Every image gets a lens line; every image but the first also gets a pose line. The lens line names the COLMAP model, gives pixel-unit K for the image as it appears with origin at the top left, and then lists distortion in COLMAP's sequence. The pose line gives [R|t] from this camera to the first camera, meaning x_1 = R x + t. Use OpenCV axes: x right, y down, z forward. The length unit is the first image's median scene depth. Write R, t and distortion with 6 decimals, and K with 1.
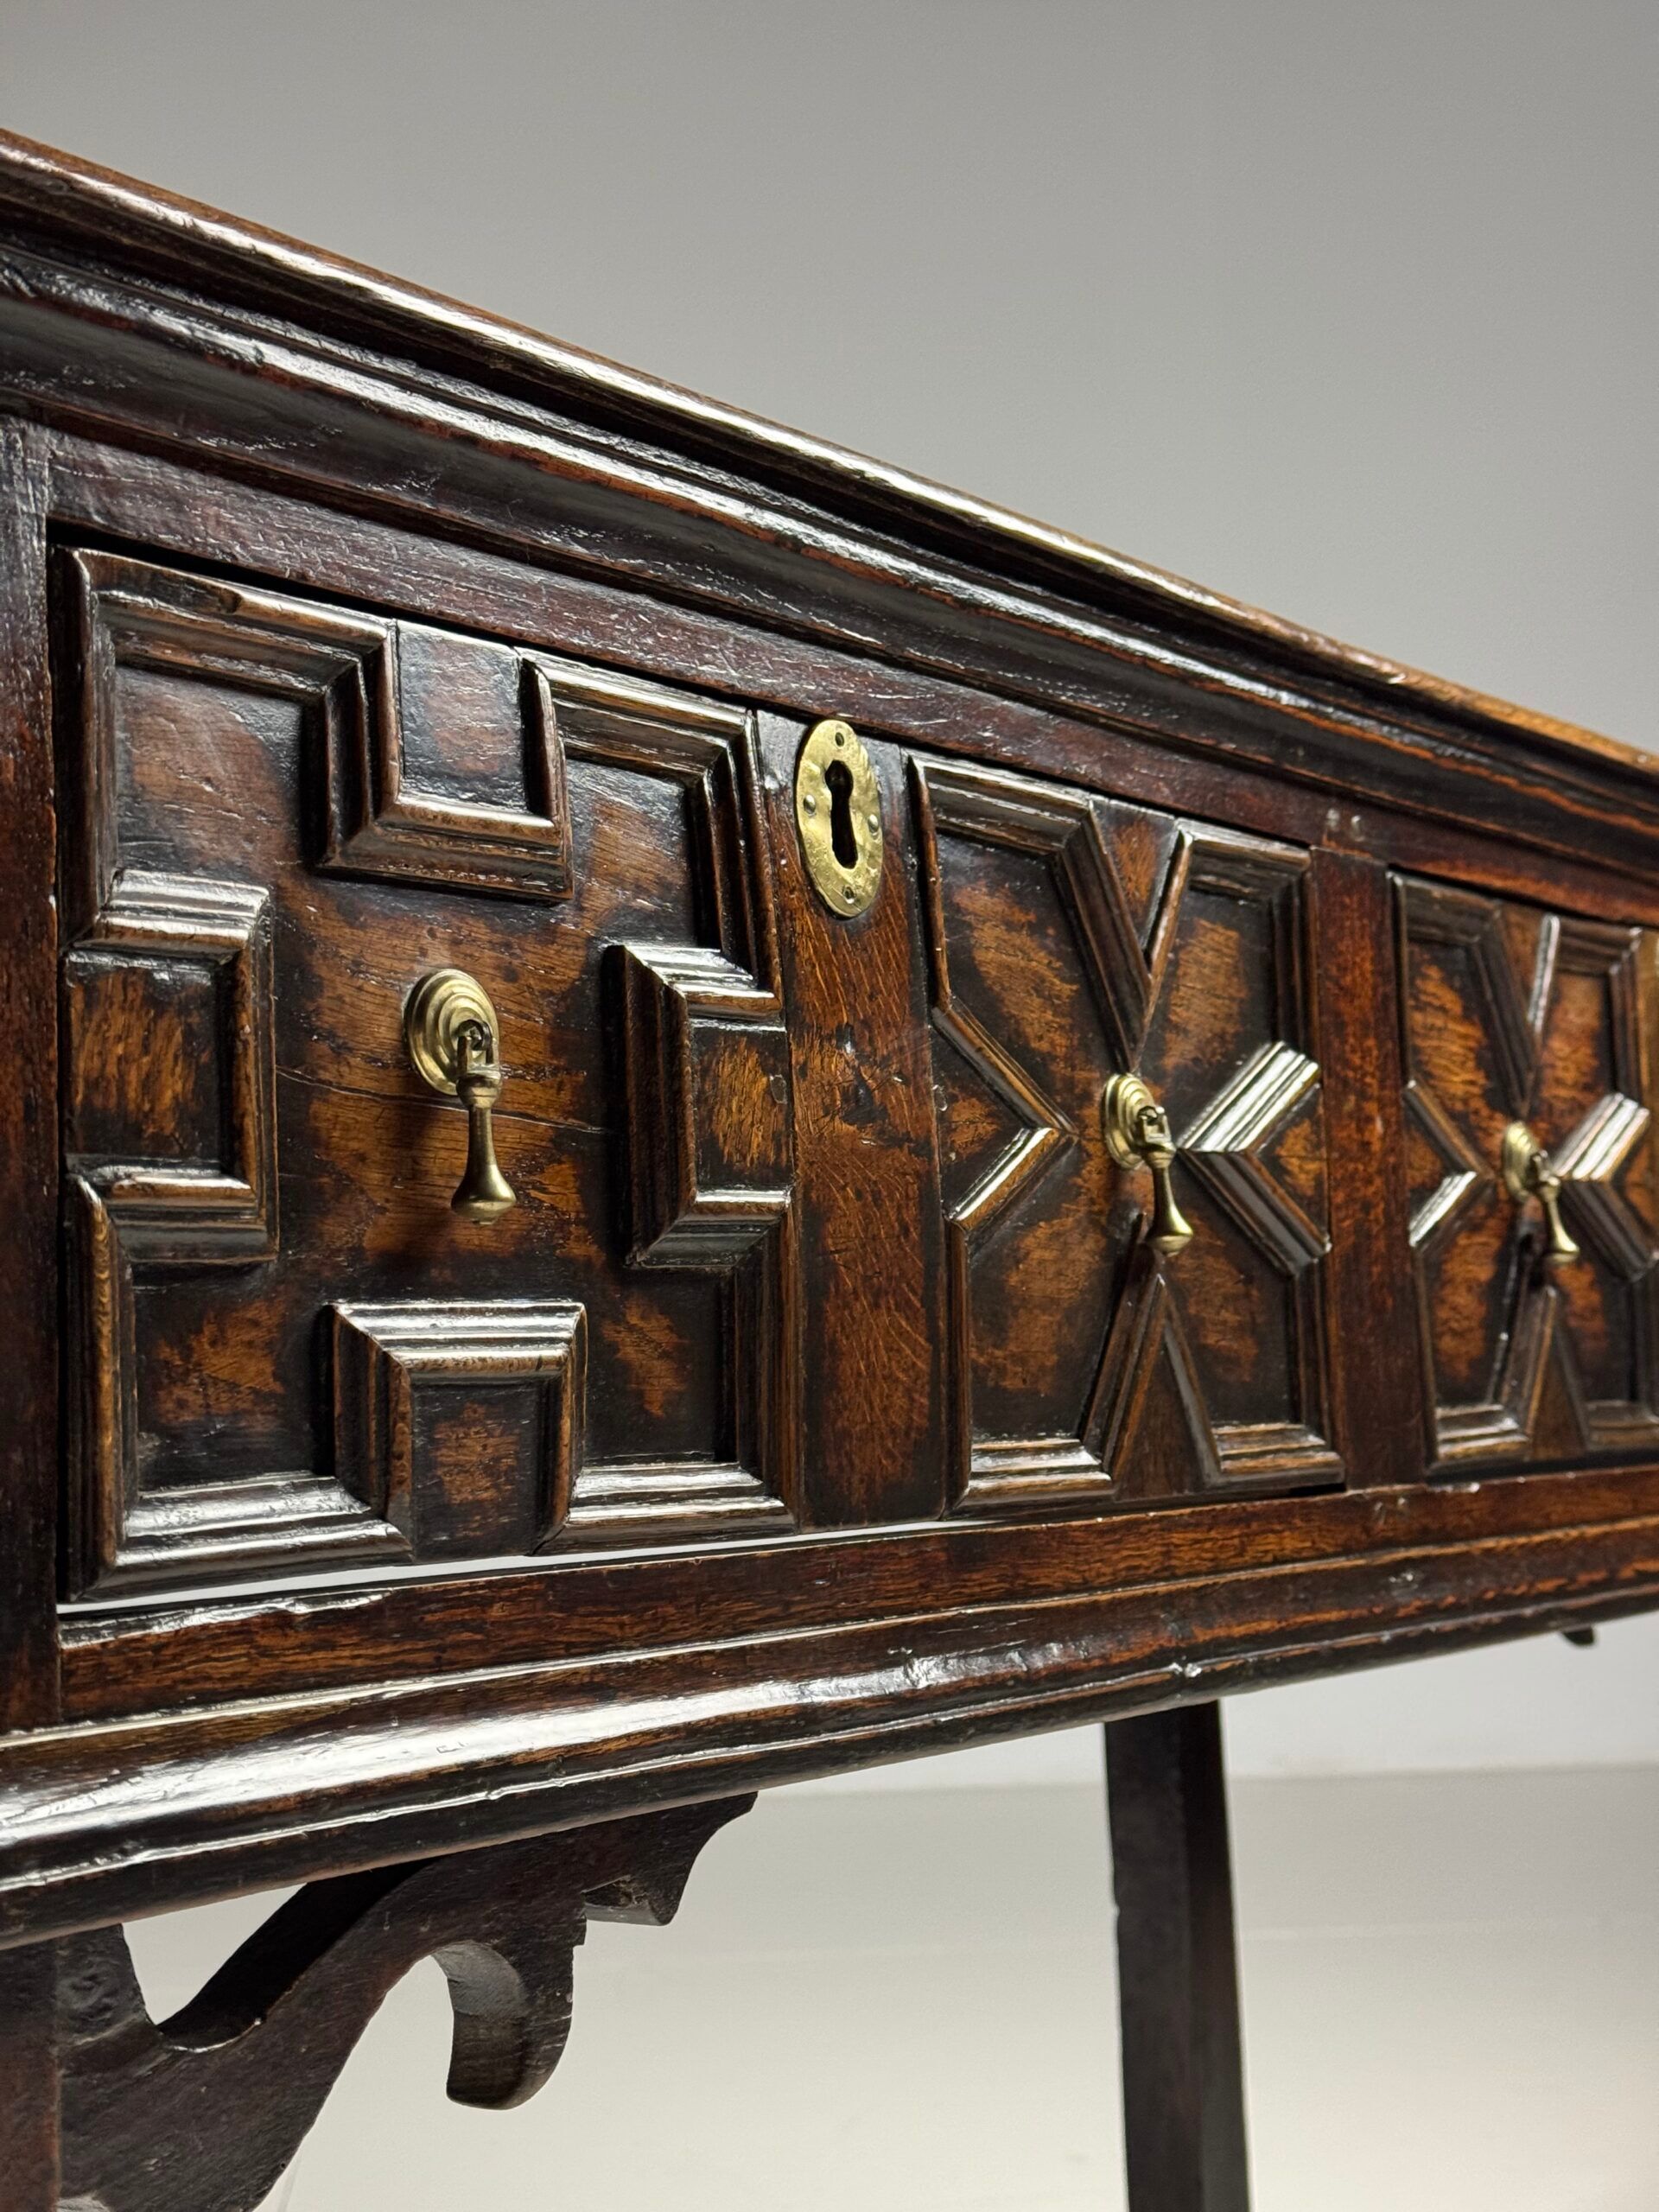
lens RADIAL K [[3102.3, 0, 829.5], [0, 3102.3, 1106.0], [0, 0, 1]] dist [0.159822, -0.067665]
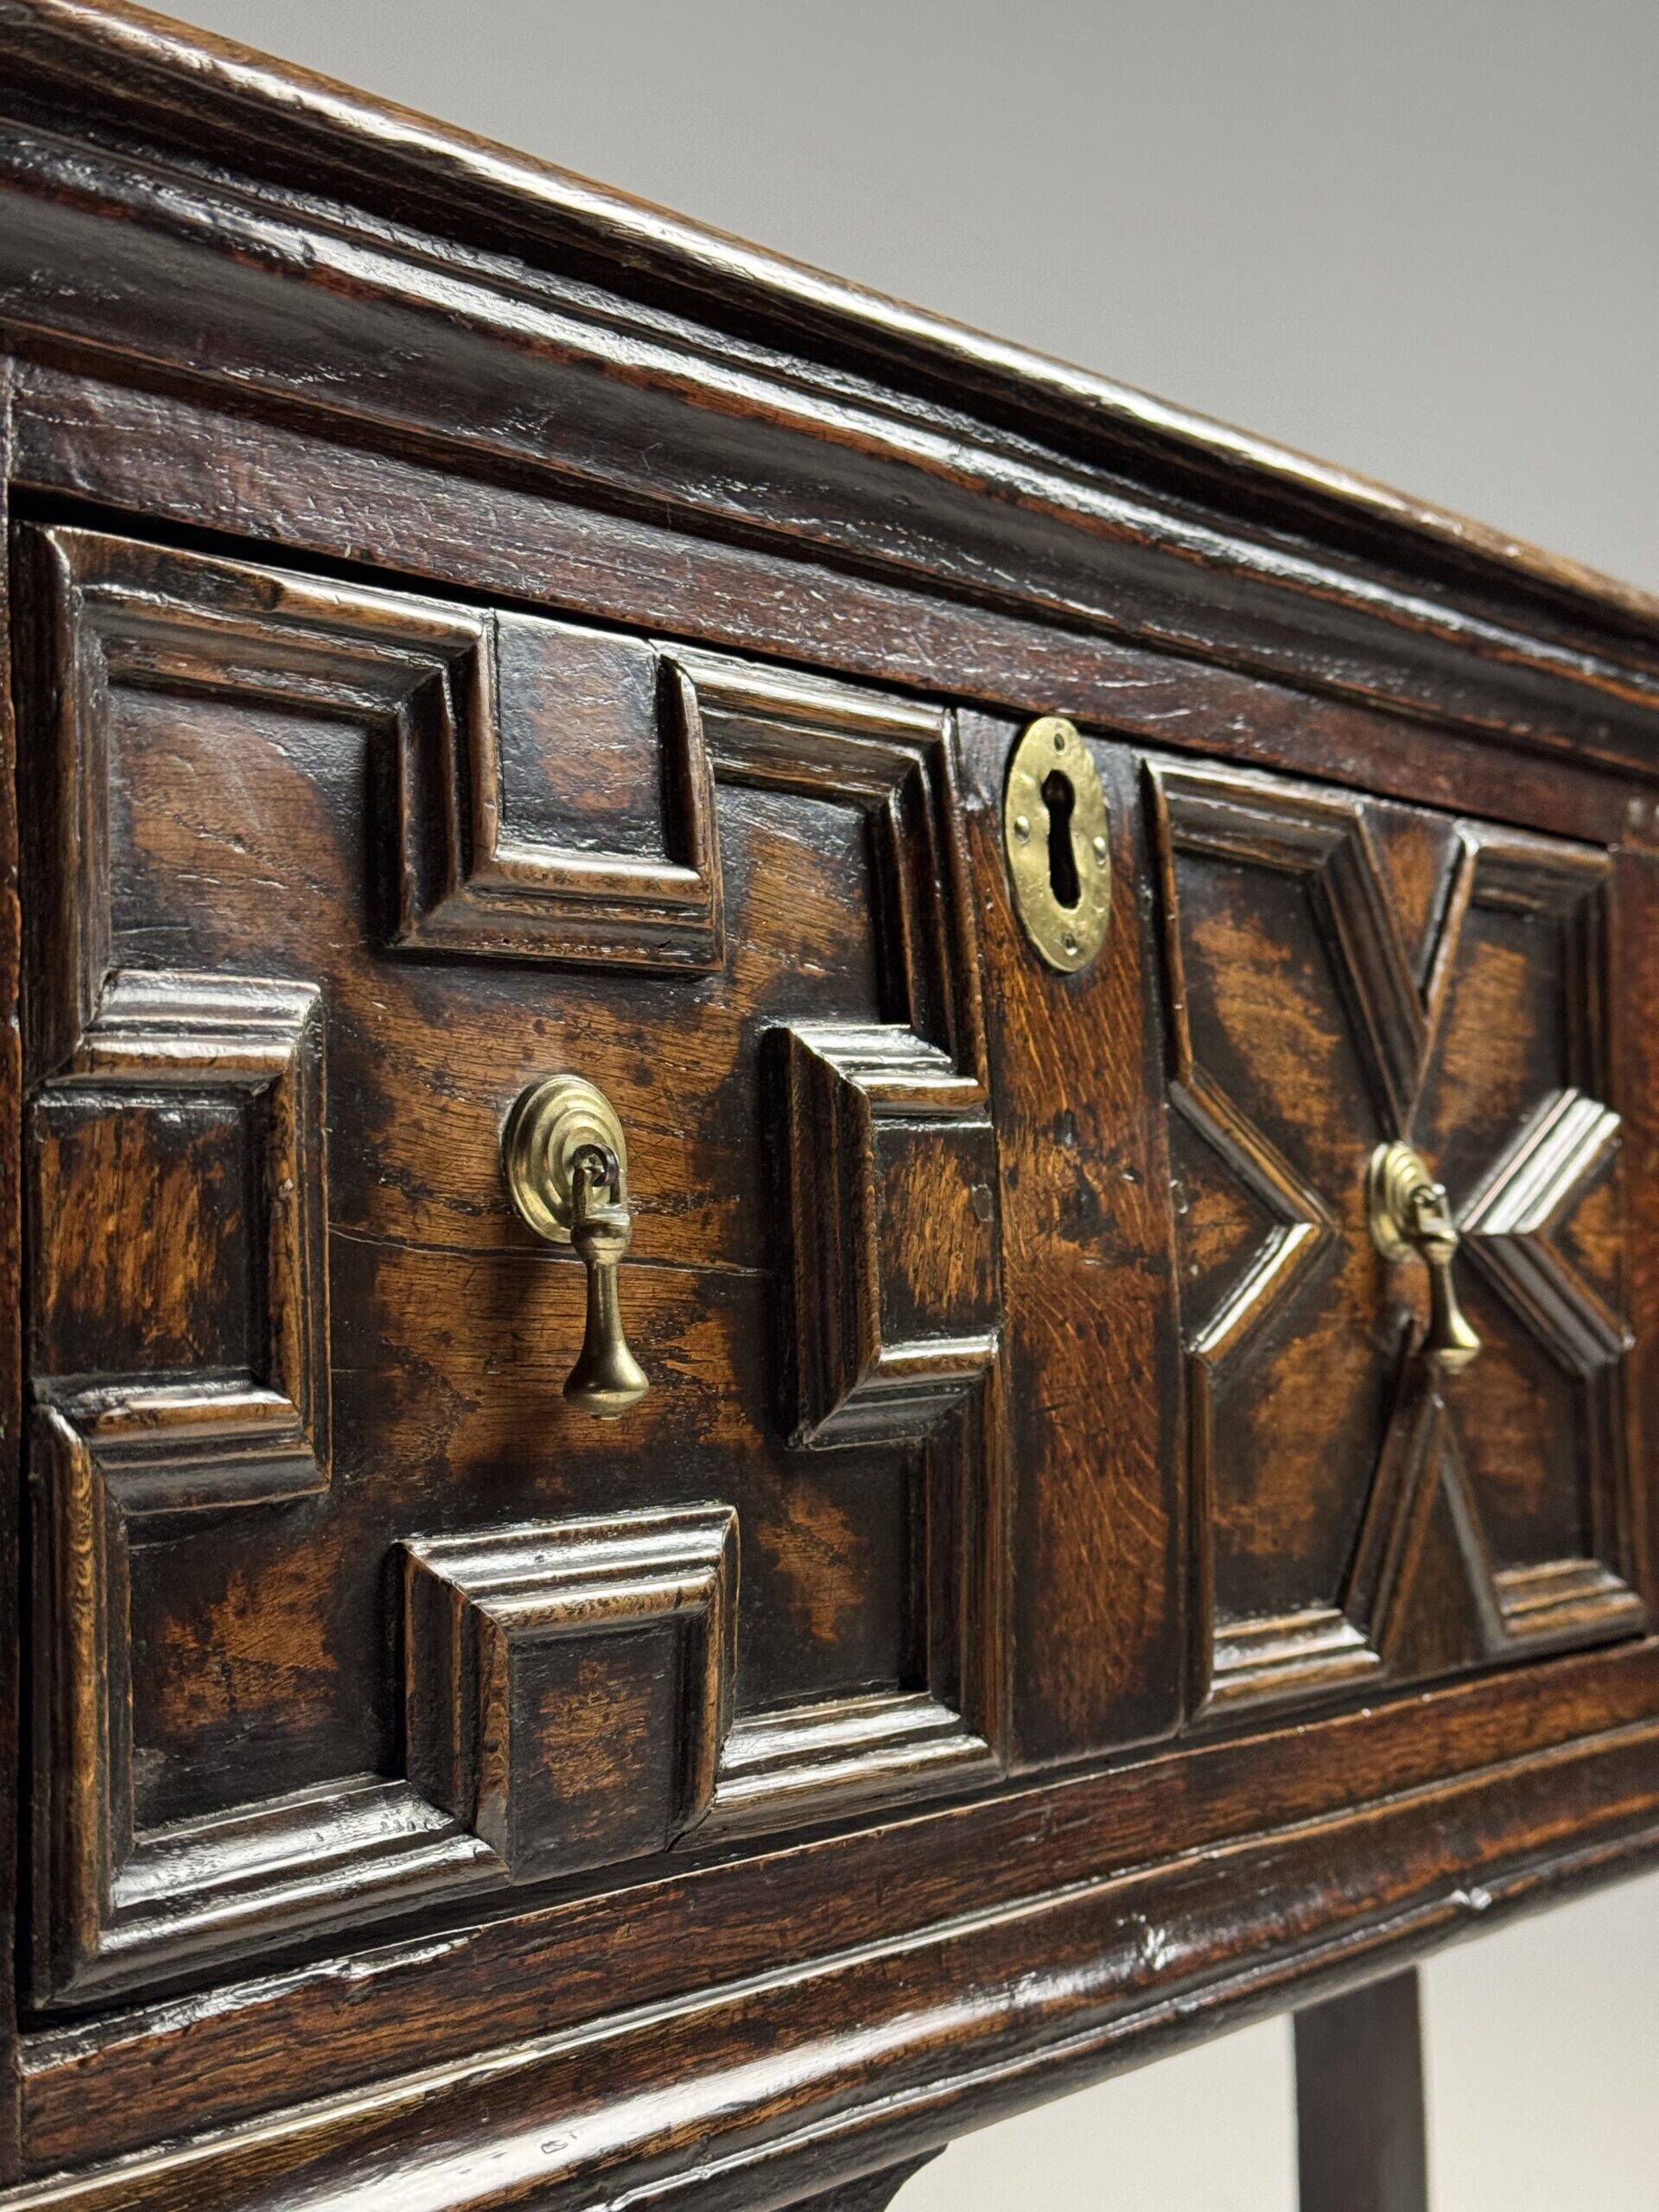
lens RADIAL K [[3131.3, 0, 829.5], [0, 3131.3, 1106.0], [0, 0, 1]] dist [0.166106, -0.129467]
pose [[0.999488, 0.008425, -0.030870, -0.030379], [-0.007335, 0.999351, 0.035270, -0.056386], [0.031147, -0.035025, 0.998901, 0.217366]]
